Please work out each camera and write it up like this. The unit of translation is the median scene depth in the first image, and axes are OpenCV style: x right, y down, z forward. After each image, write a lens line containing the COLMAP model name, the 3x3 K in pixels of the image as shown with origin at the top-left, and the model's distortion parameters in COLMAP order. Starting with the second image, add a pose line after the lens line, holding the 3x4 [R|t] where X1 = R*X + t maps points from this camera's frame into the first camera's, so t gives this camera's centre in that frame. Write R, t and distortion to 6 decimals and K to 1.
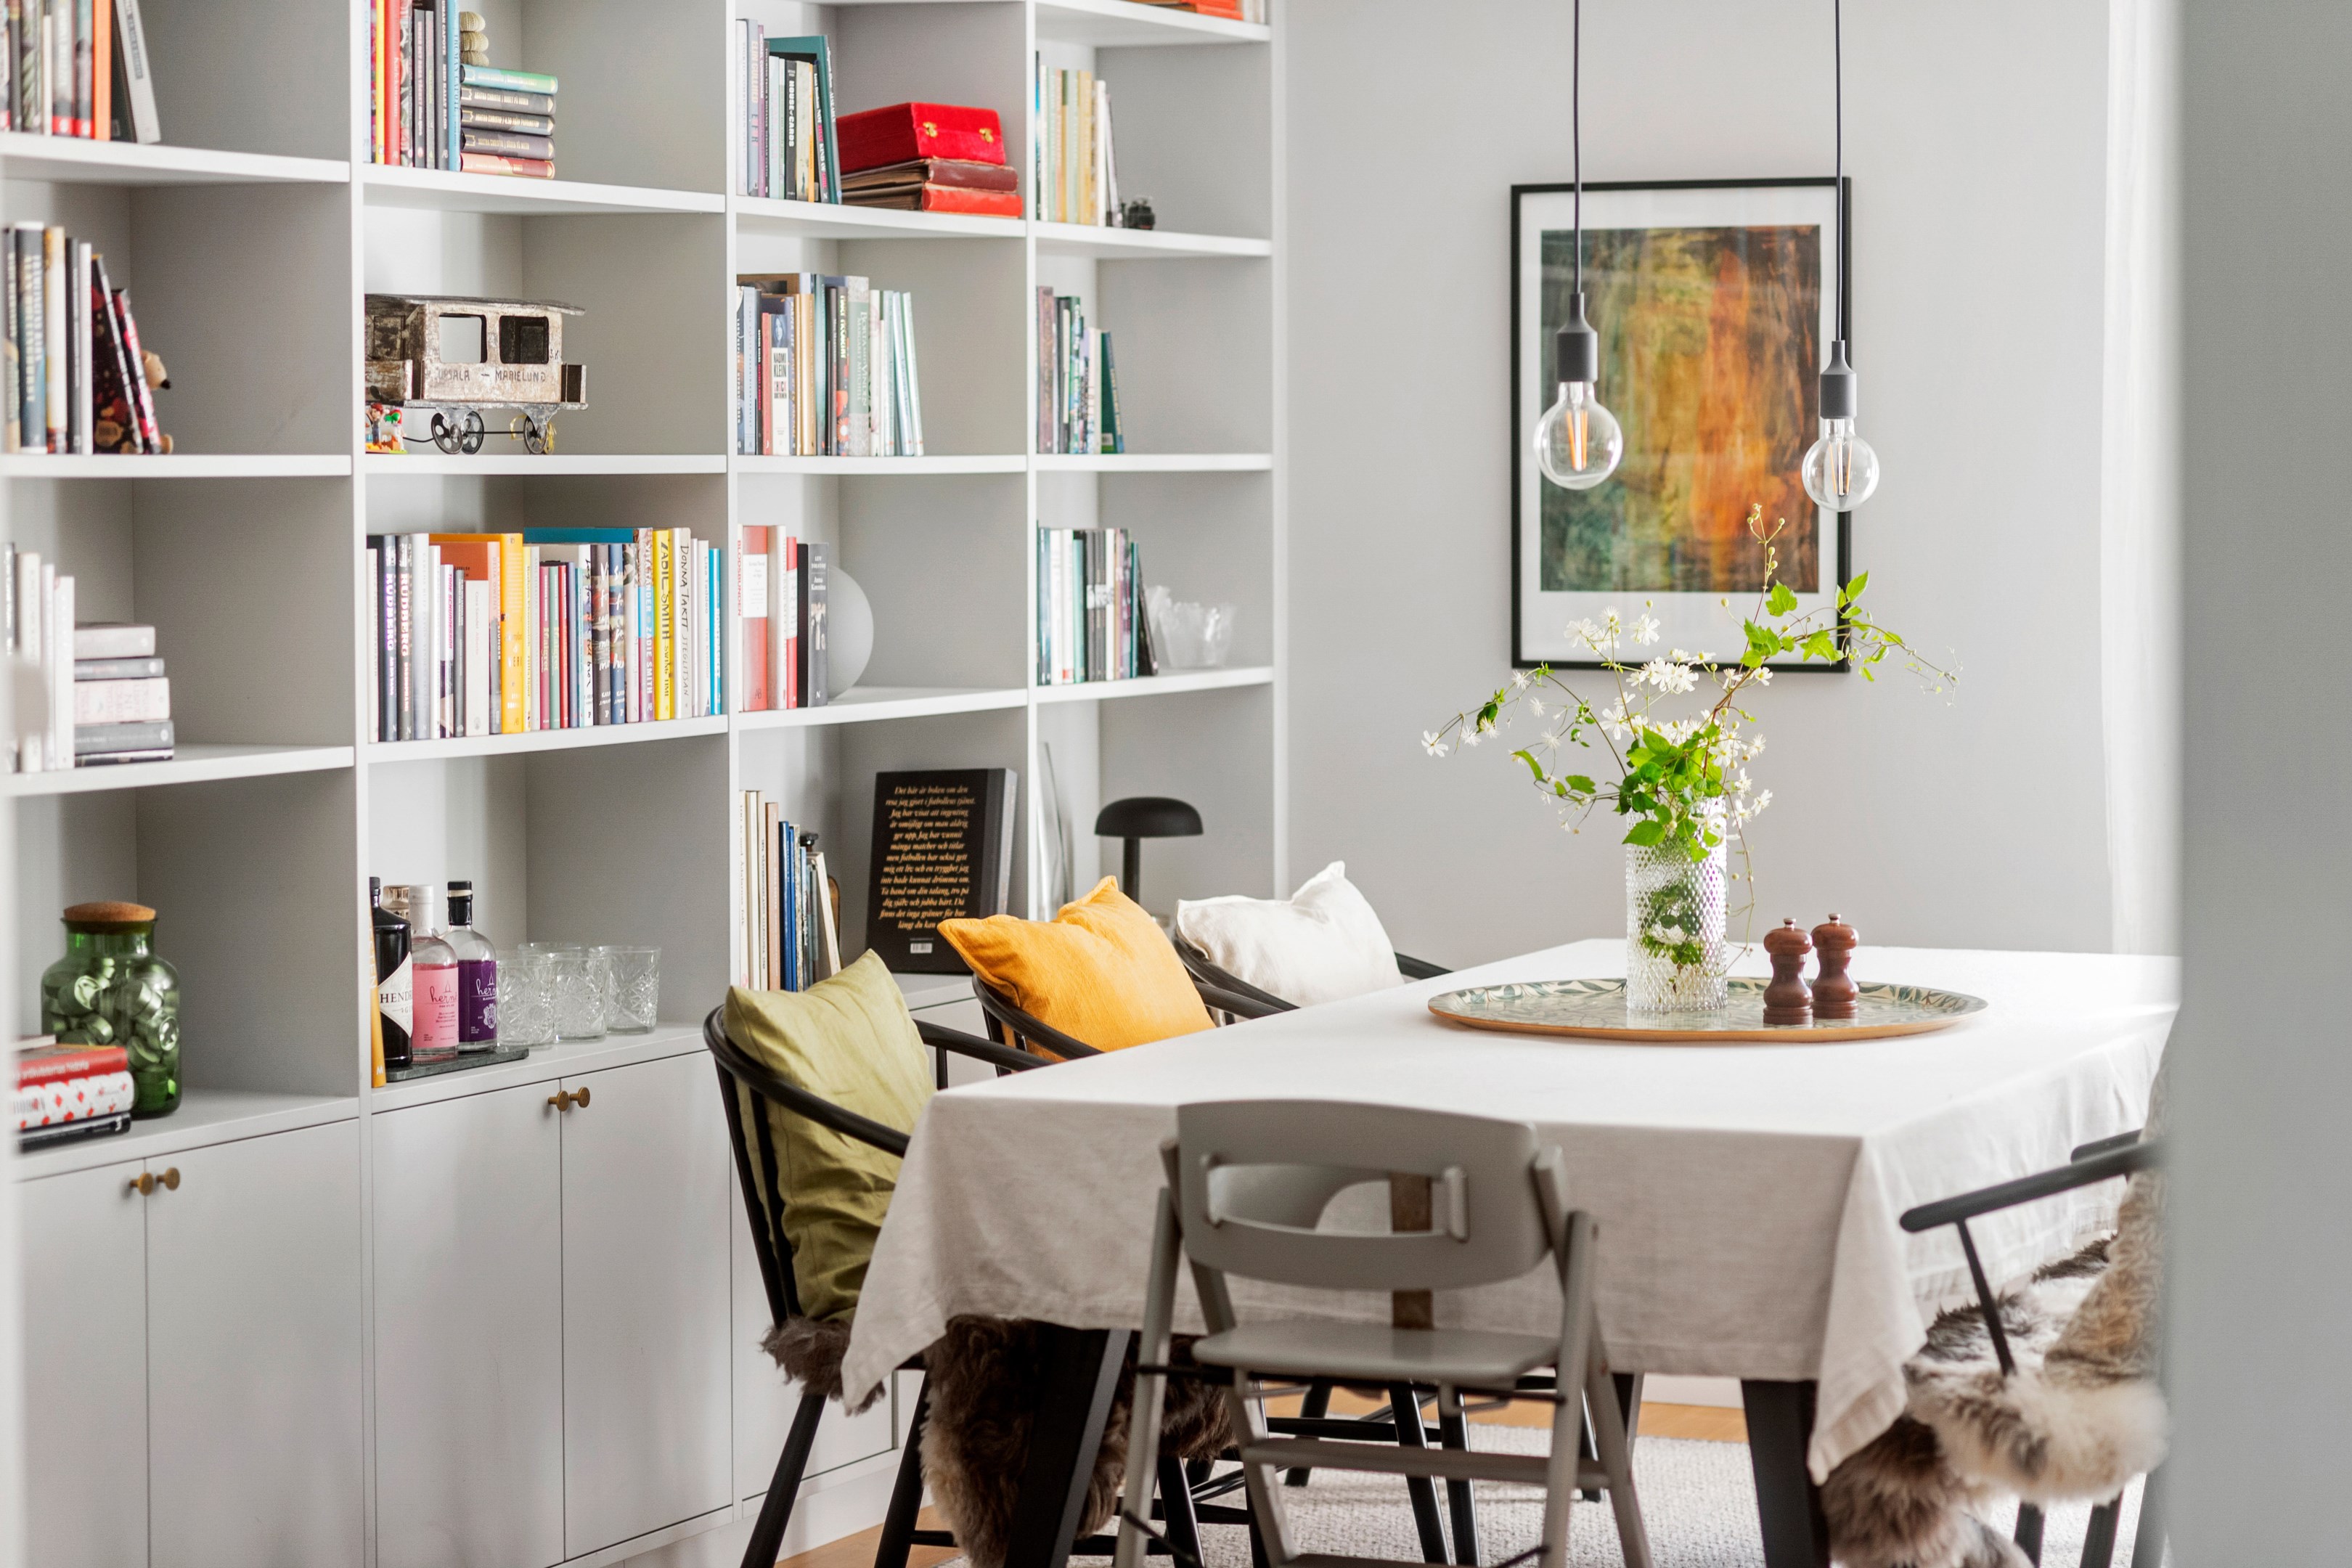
lens RADIAL K [[5587.2, 0, 1175.4], [0, 5587.2, 781.3], [0, 0, 1]] dist [-0.183023, 0.000000]
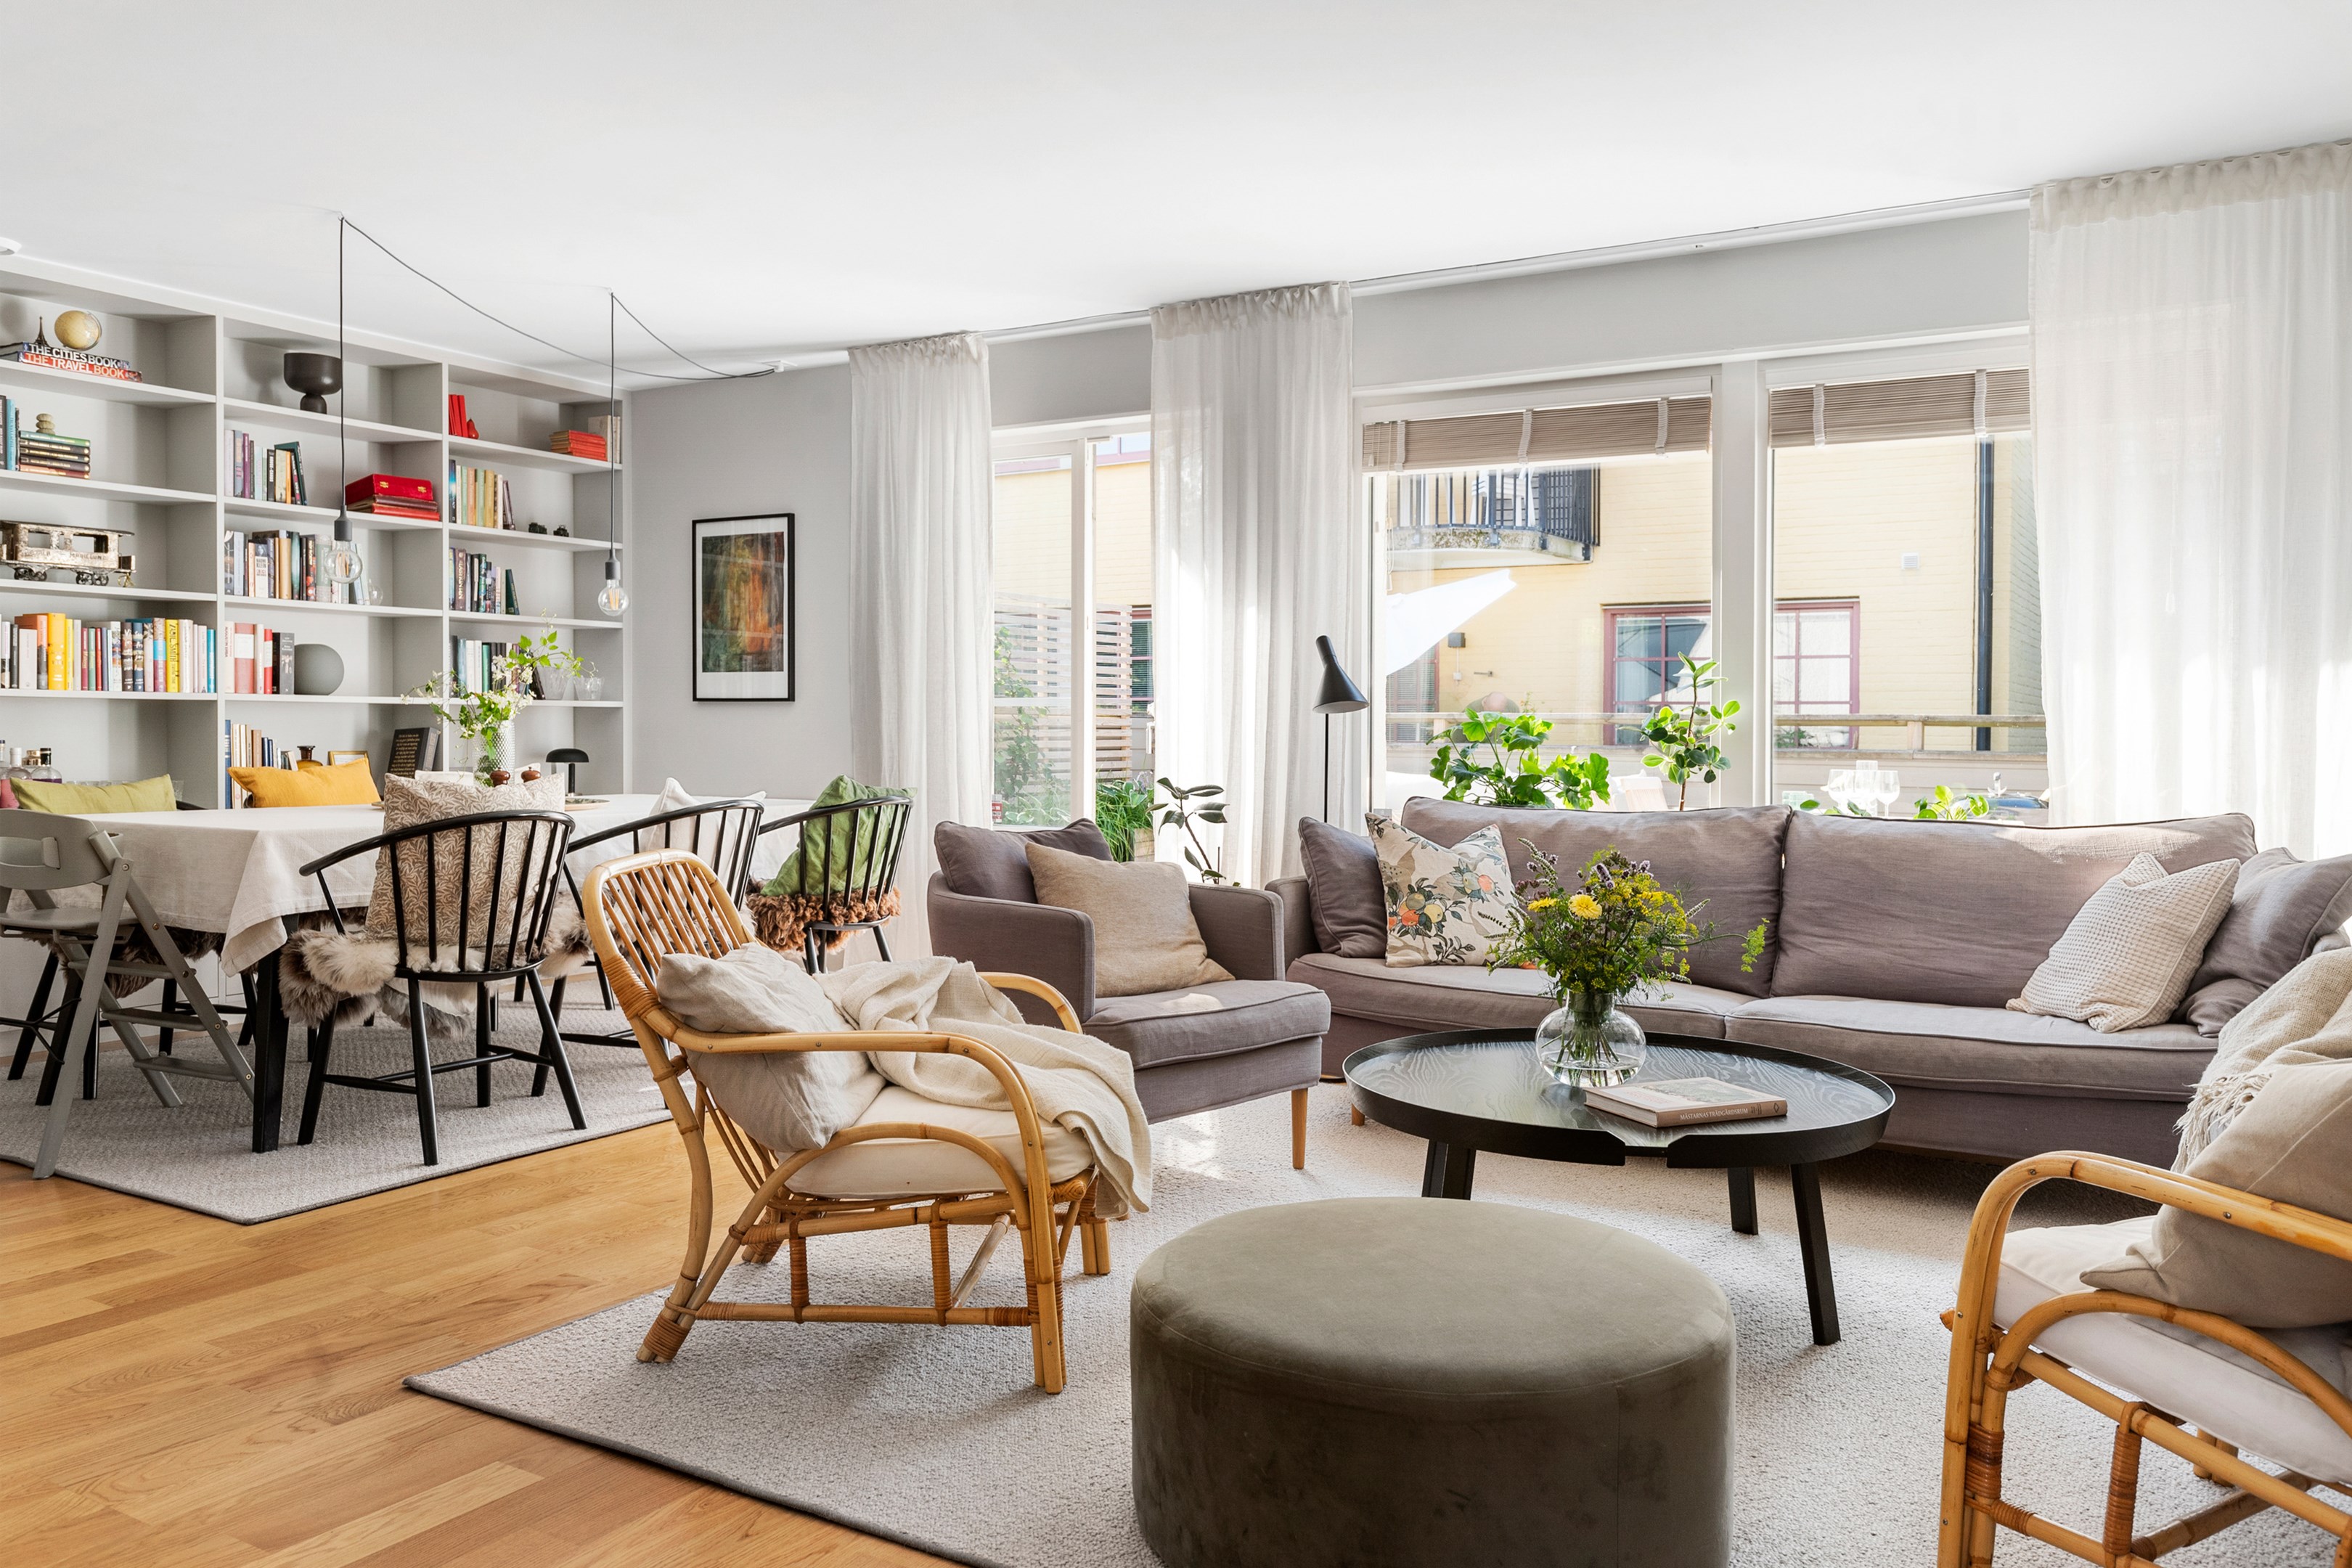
lens RADIAL K [[1772.1, 0, 1137.9], [0, 1772.1, 753.8], [0, 0, 1]] dist [0.004984, -0.005026]
pose [[0.993563, 0.016387, -0.112086, 0.478231], [-0.020696, 0.999086, -0.037388, 0.041893], [0.111370, 0.039467, 0.992995, 0.236494]]
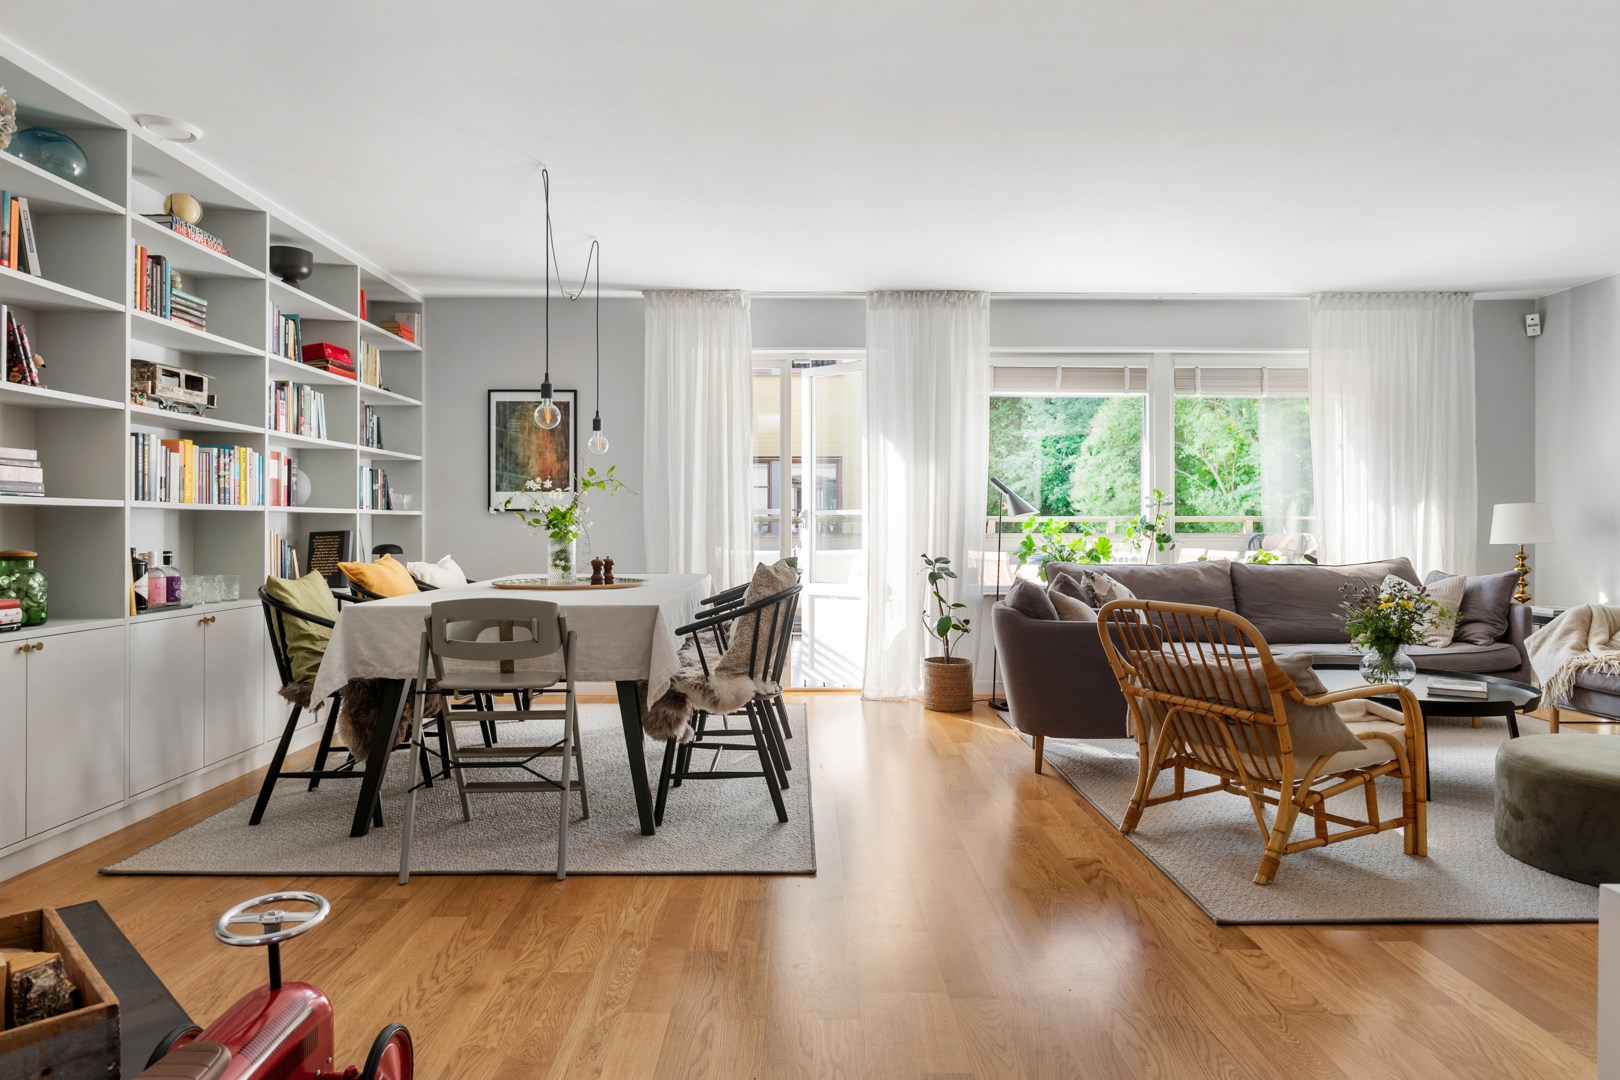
lens RADIAL K [[985.8, 0, 824.0], [0, 985.8, 526.2], [0, 0, 1]] dist [-0.000660, -0.007617]
pose [[0.901597, 0.006091, 0.432534, -0.035406], [0.017267, 0.998597, -0.050054, 0.038724], [-0.432232, 0.052597, 0.900227, 0.345171]]
